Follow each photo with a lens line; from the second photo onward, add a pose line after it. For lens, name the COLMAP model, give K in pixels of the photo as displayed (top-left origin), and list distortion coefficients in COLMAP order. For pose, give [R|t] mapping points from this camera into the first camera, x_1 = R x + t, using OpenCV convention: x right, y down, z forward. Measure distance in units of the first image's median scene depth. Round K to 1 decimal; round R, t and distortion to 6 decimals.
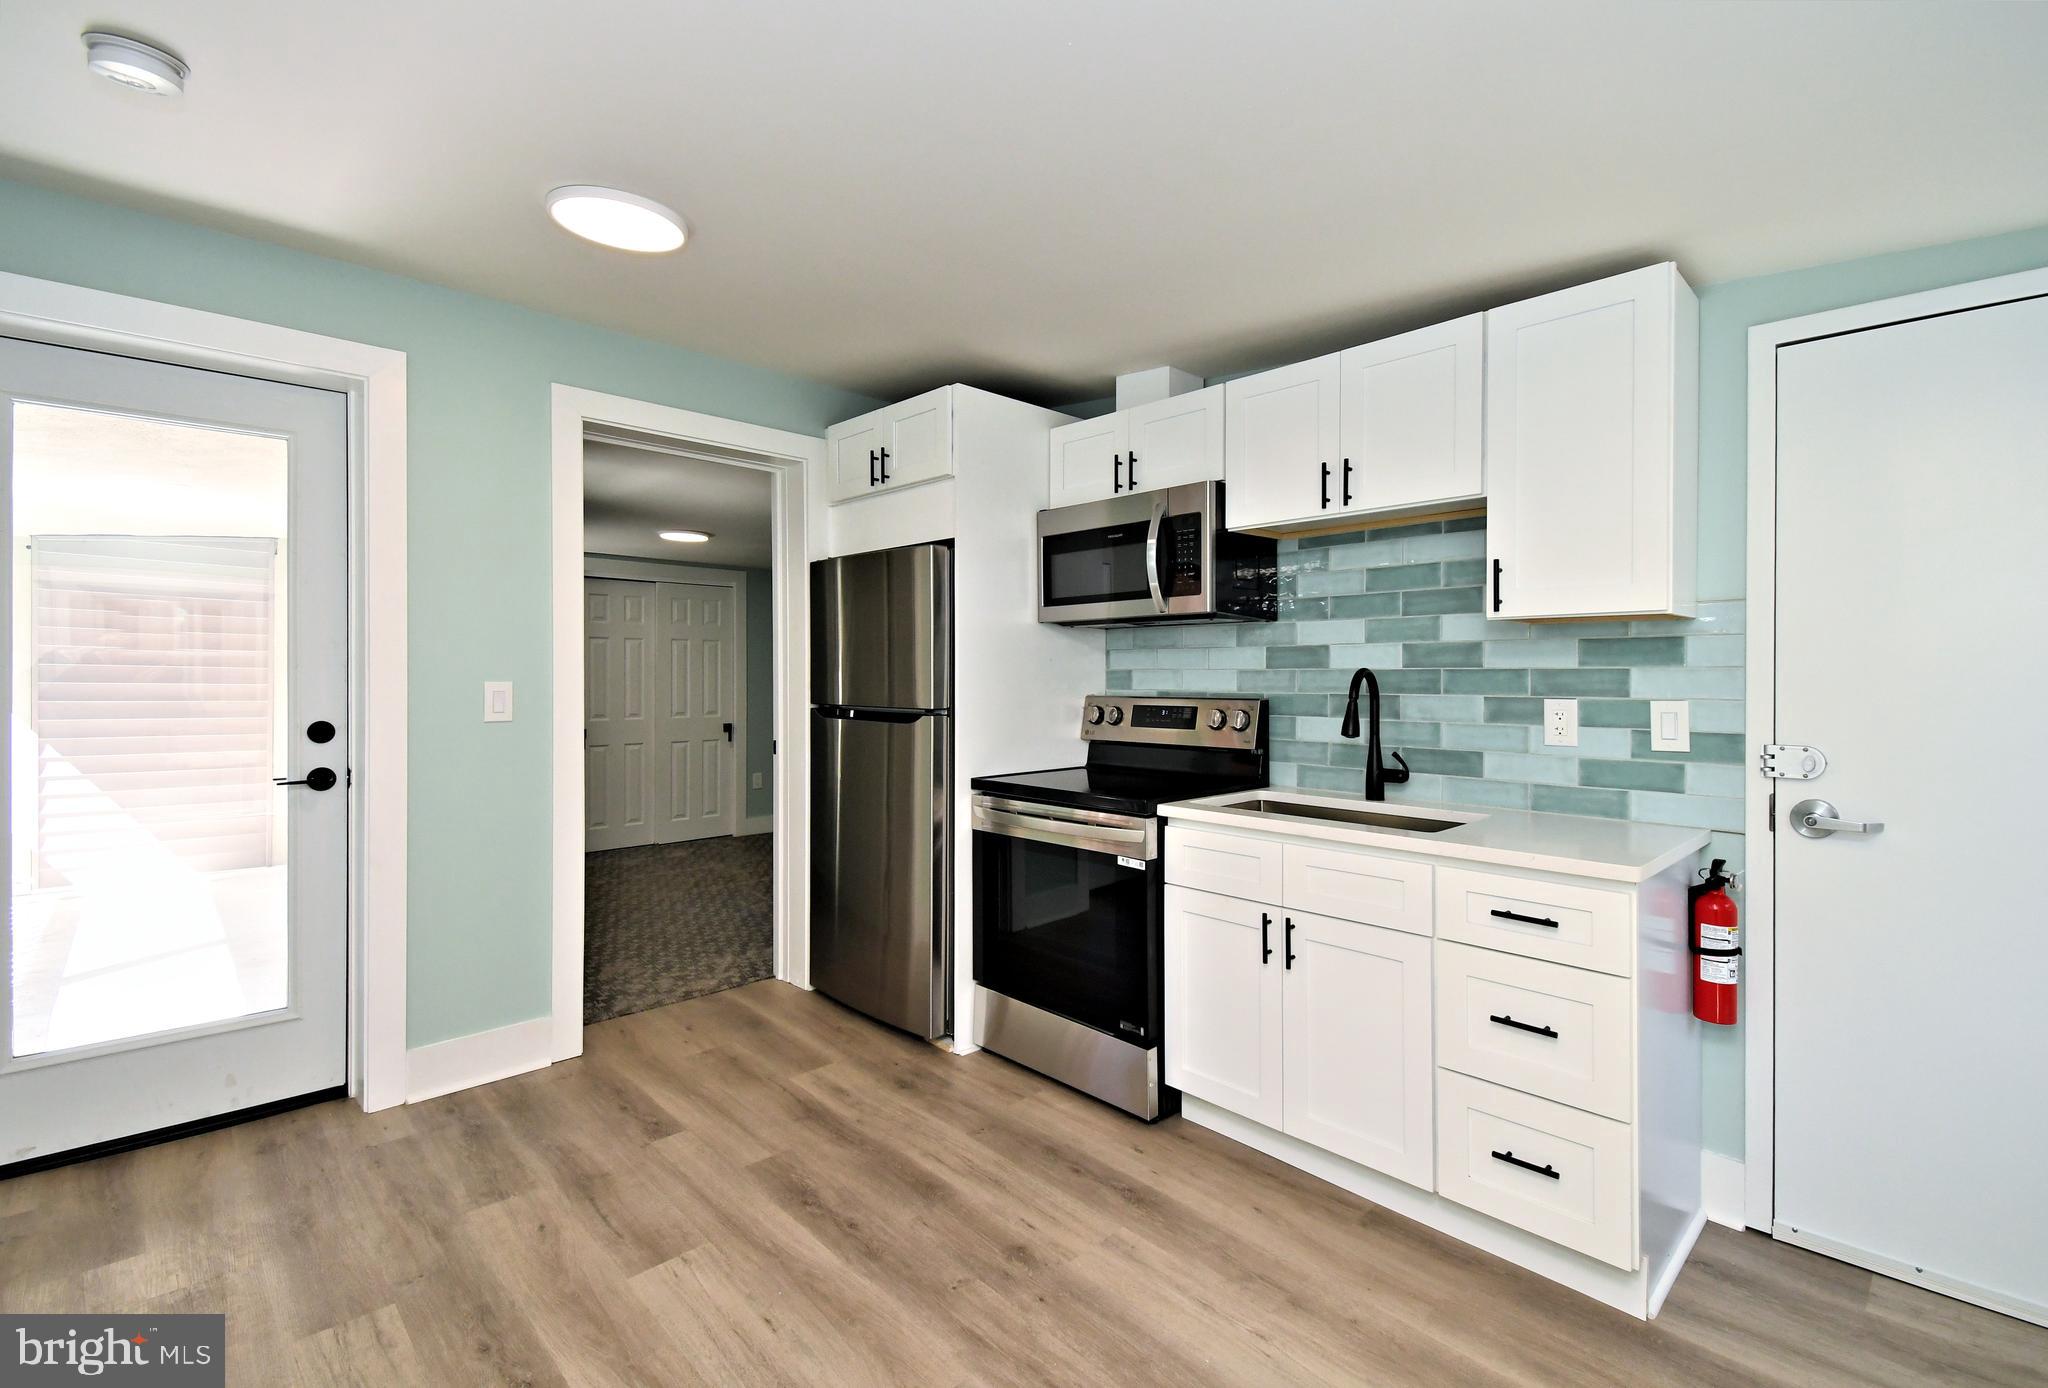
lens RADIAL K [[934.1, 0, 996.4], [0, 934.1, 677.6], [0, 0, 1]] dist [0.016411, -0.009084]
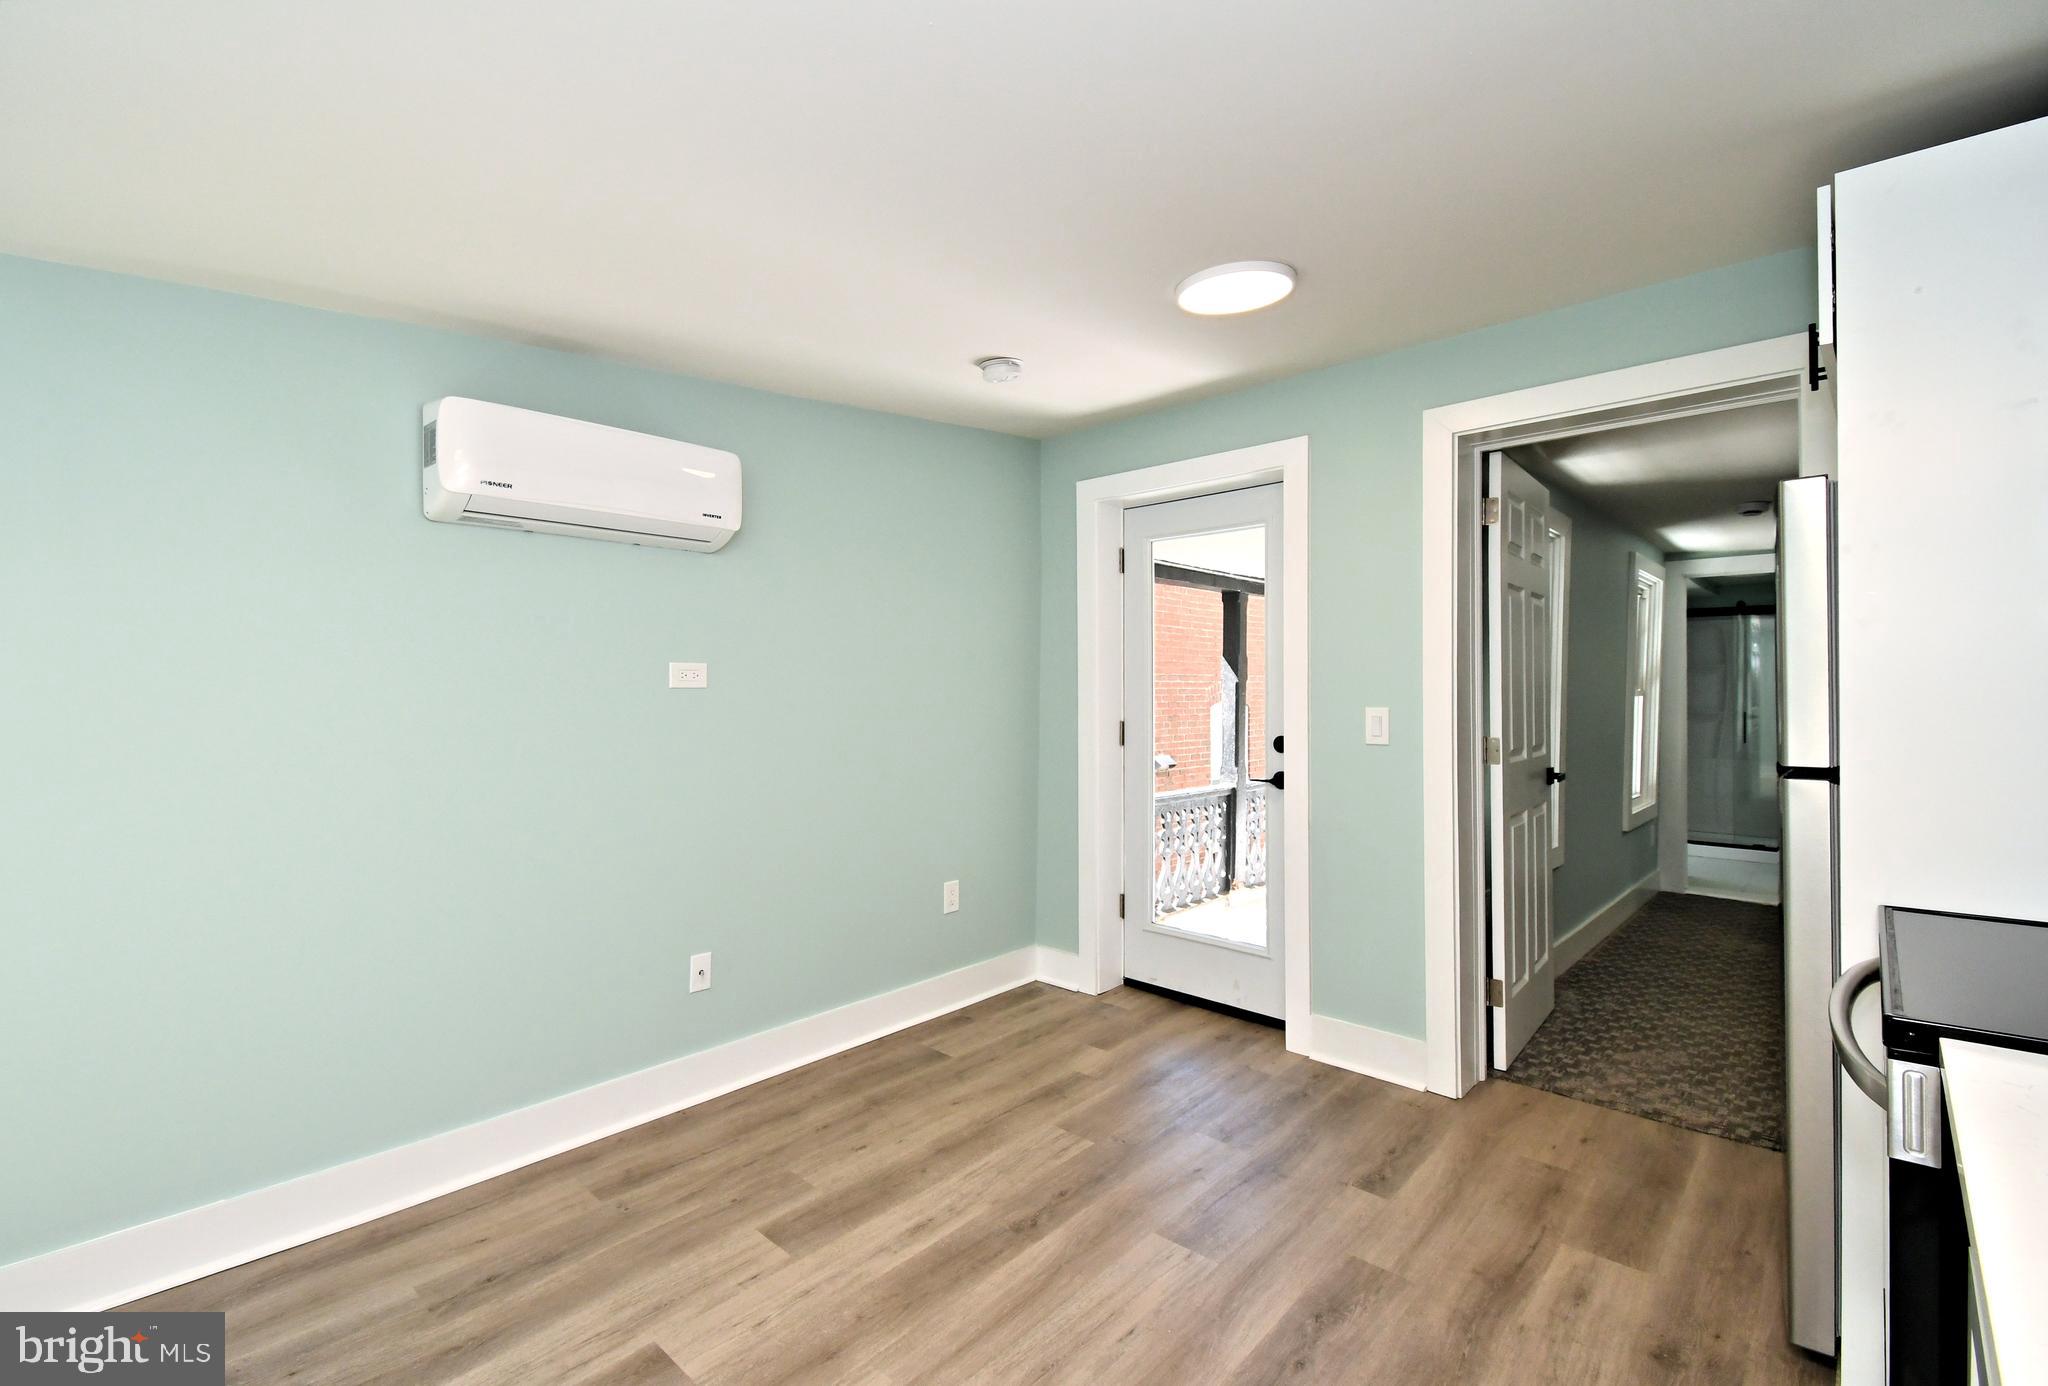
lens RADIAL K [[934.1, 0, 1047.9], [0, 934.1, 682.5], [0, 0, 1]] dist [0.016411, -0.009084]
pose [[0.070510, -0.010215, -0.997459, 0.537604], [-0.002847, 0.999941, -0.010442, -0.012372], [0.997507, 0.003576, 0.070476, 0.569480]]
